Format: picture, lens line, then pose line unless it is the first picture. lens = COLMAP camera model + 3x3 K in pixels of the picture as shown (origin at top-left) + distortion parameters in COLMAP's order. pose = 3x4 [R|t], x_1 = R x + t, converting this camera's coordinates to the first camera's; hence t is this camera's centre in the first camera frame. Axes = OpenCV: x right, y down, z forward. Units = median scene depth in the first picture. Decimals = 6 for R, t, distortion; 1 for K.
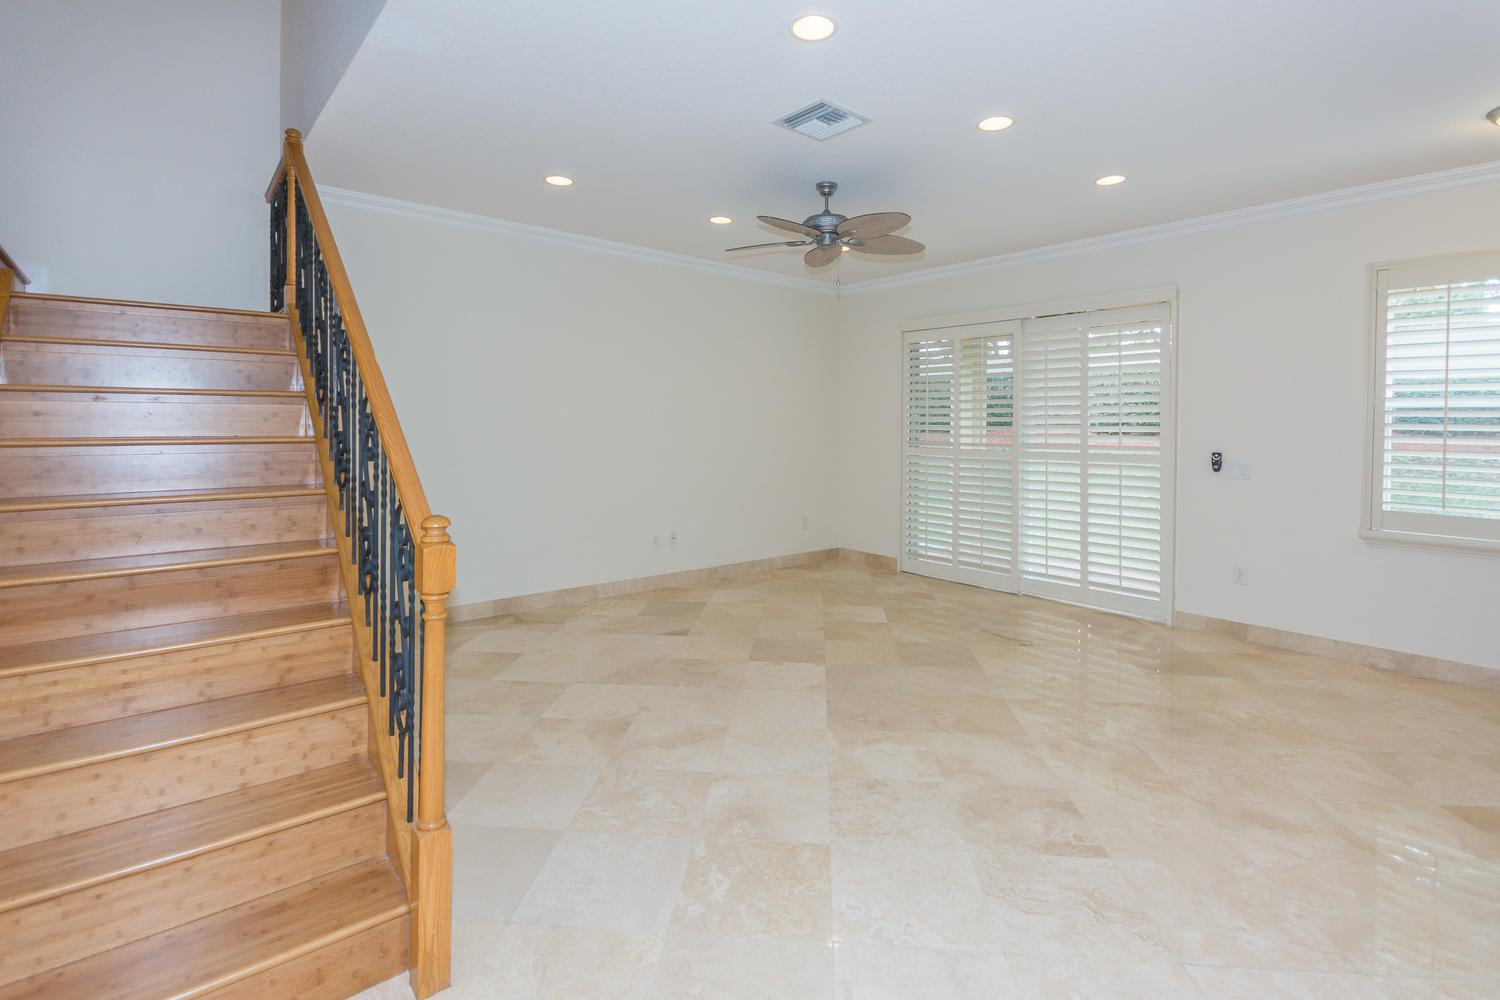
lens RADIAL K [[742.3, 0, 761.3], [0, 742.3, 432.8], [0, 0, 1]] dist [-0.000067, 0.000041]
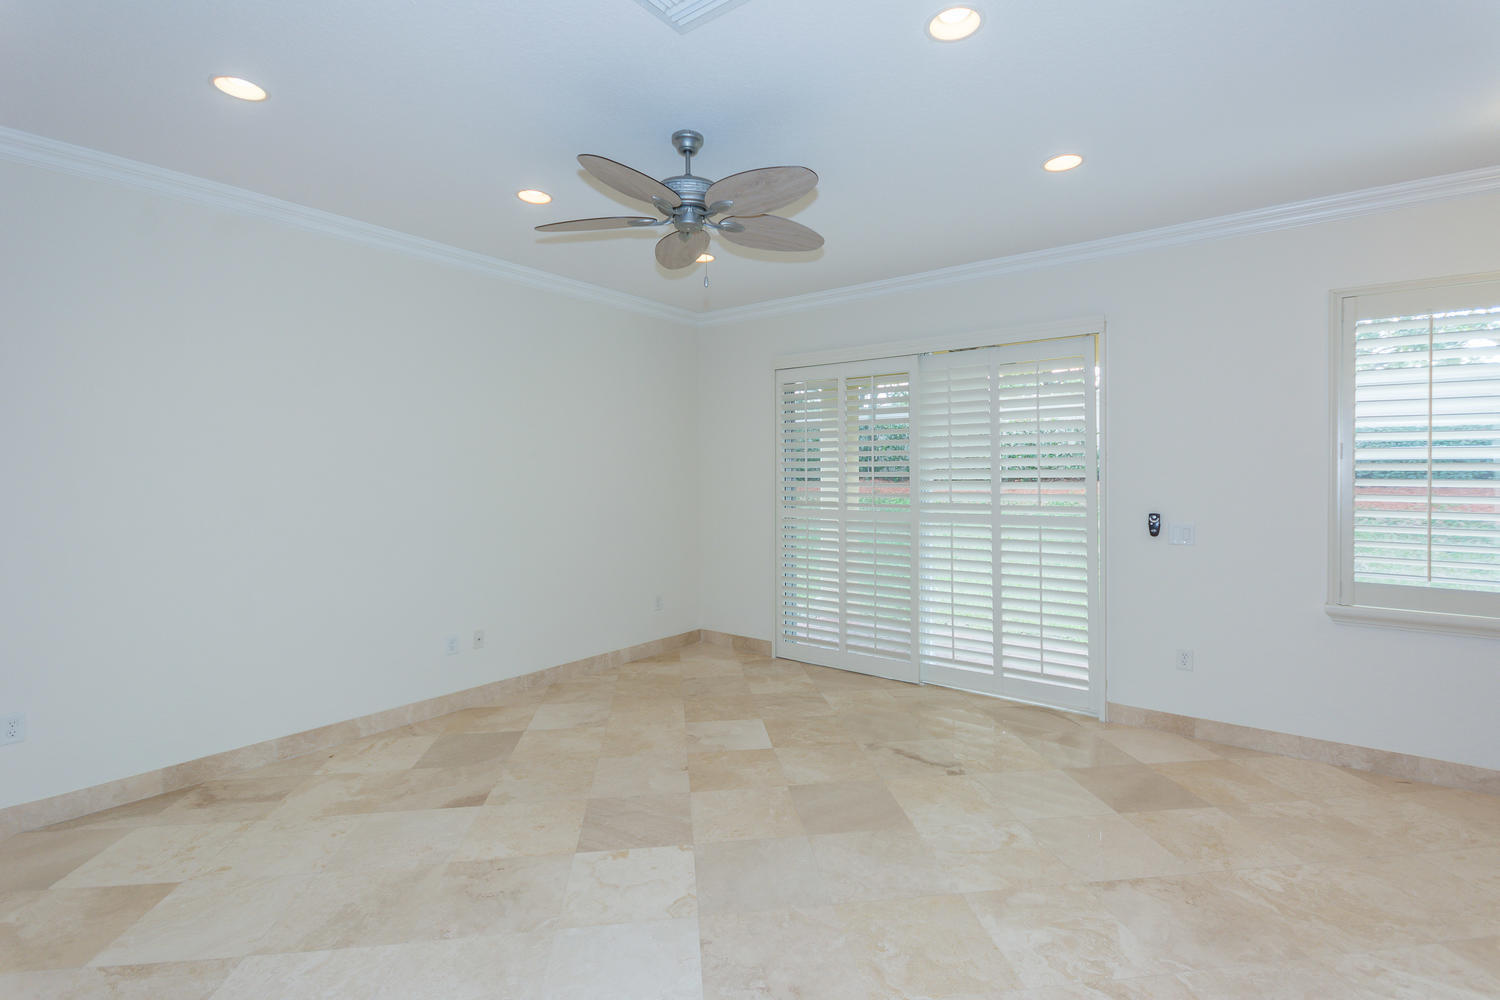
lens RADIAL K [[713.8, 0, 778.5], [0, 713.8, 476.0], [0, 0, 1]] dist [0.000999, 0.000267]
pose [[0.973983, -0.009591, 0.226419, 0.016311], [0.011667, 0.999901, -0.007835, -0.014846], [-0.226321, 0.010273, 0.973999, 0.316584]]
